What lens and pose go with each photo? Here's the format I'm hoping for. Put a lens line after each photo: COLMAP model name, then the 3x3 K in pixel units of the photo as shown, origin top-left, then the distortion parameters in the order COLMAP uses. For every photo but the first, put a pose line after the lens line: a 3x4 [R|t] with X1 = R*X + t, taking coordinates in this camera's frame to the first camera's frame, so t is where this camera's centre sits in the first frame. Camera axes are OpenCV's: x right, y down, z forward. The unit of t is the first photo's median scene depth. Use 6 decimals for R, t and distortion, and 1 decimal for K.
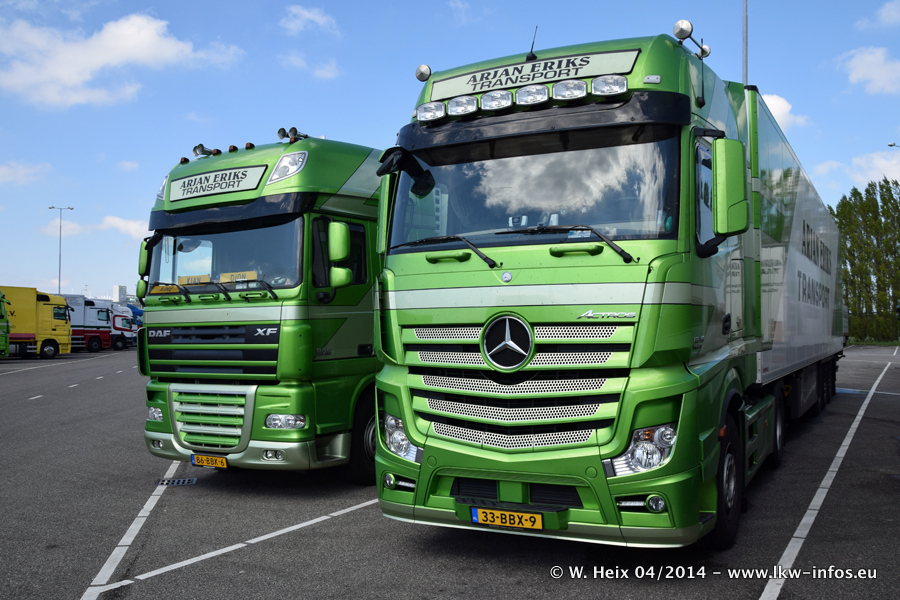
lens RADIAL K [[806.9, 0, 474.5], [0, 806.9, 307.6], [0, 0, 1]] dist [-0.137160, 0.115235]
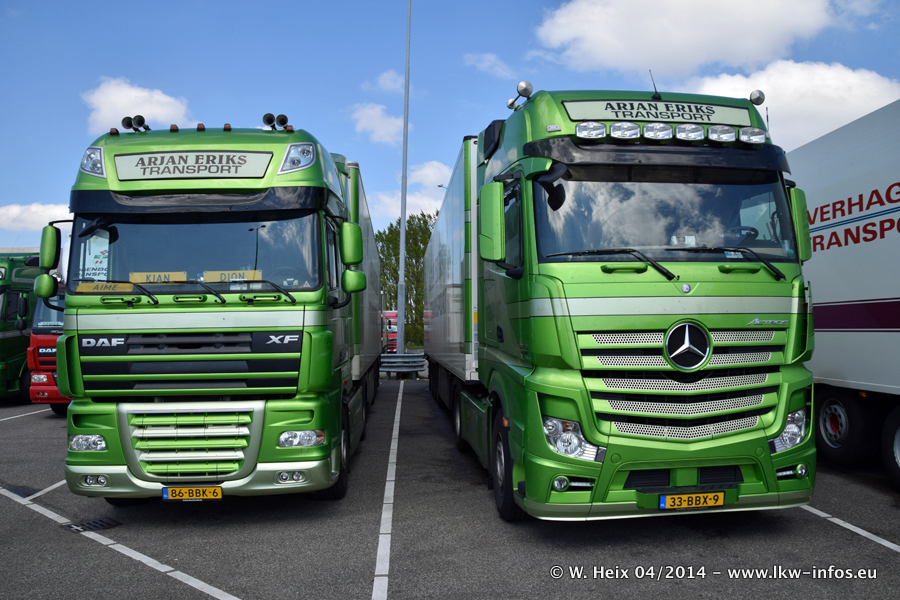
lens RADIAL K [[712.8, 0, 446.9], [0, 712.8, 305.0], [0, 0, 1]] dist [-0.130732, 0.111577]
pose [[0.839329, 0.017088, 0.543355, -0.736157], [-0.009451, 0.999813, -0.016846, 0.005112], [-0.543542, 0.009004, 0.839334, 0.327024]]
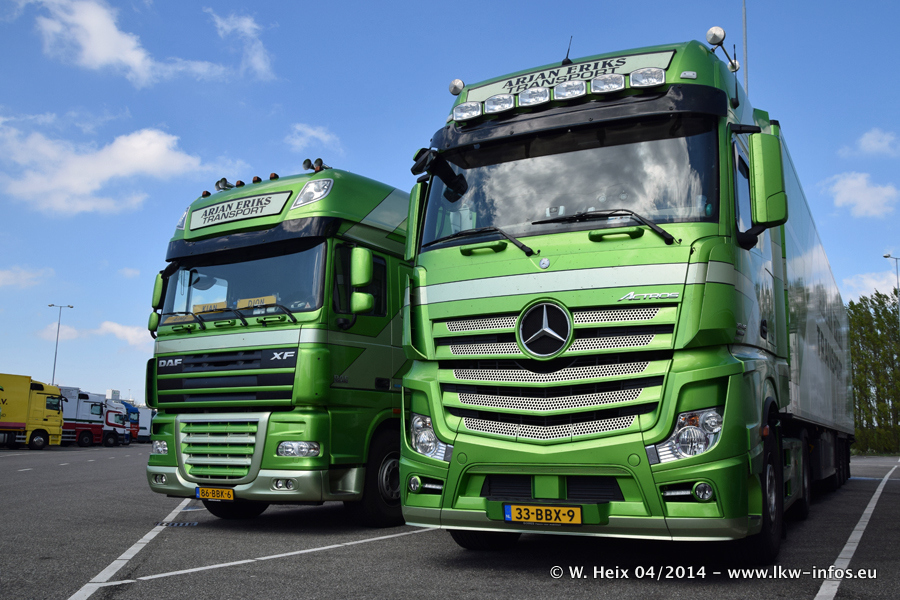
lens RADIAL K [[806.9, 0, 483.8], [0, 806.9, 313.8], [0, 0, 1]] dist [-0.137160, 0.115235]
pose [[0.999675, 0.021106, 0.014320, -0.043555], [-0.018972, 0.990583, -0.135596, 0.146893], [-0.017047, 0.135280, 0.990661, 0.036271]]
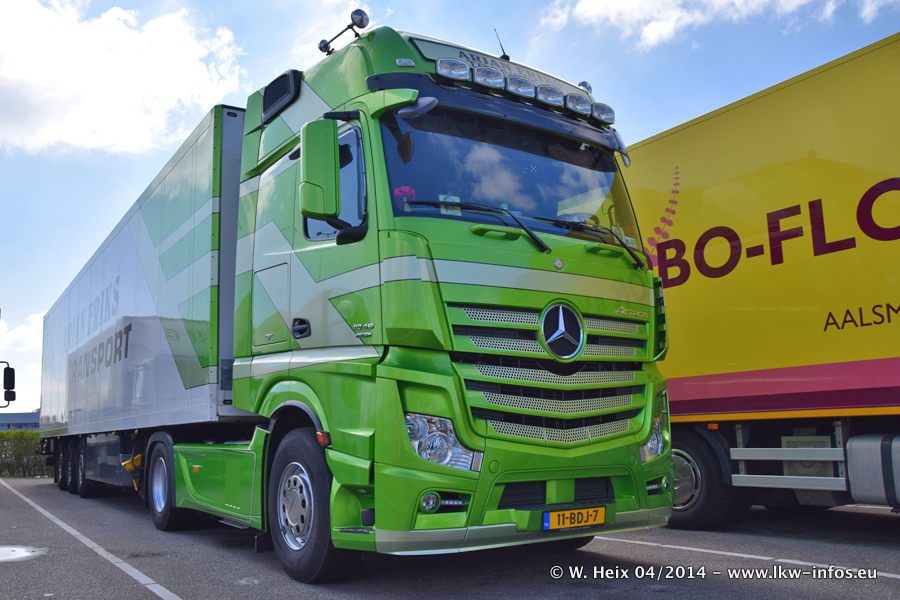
lens RADIAL K [[806.9, 0, 419.4], [0, 806.9, 307.9], [0, 0, 1]] dist [-0.137160, 0.115235]
pose [[0.502901, 0.141141, 0.852743, -0.805491], [-0.011589, 0.987590, -0.156626, 0.156349], [-0.864266, 0.068885, 0.498296, 0.626455]]
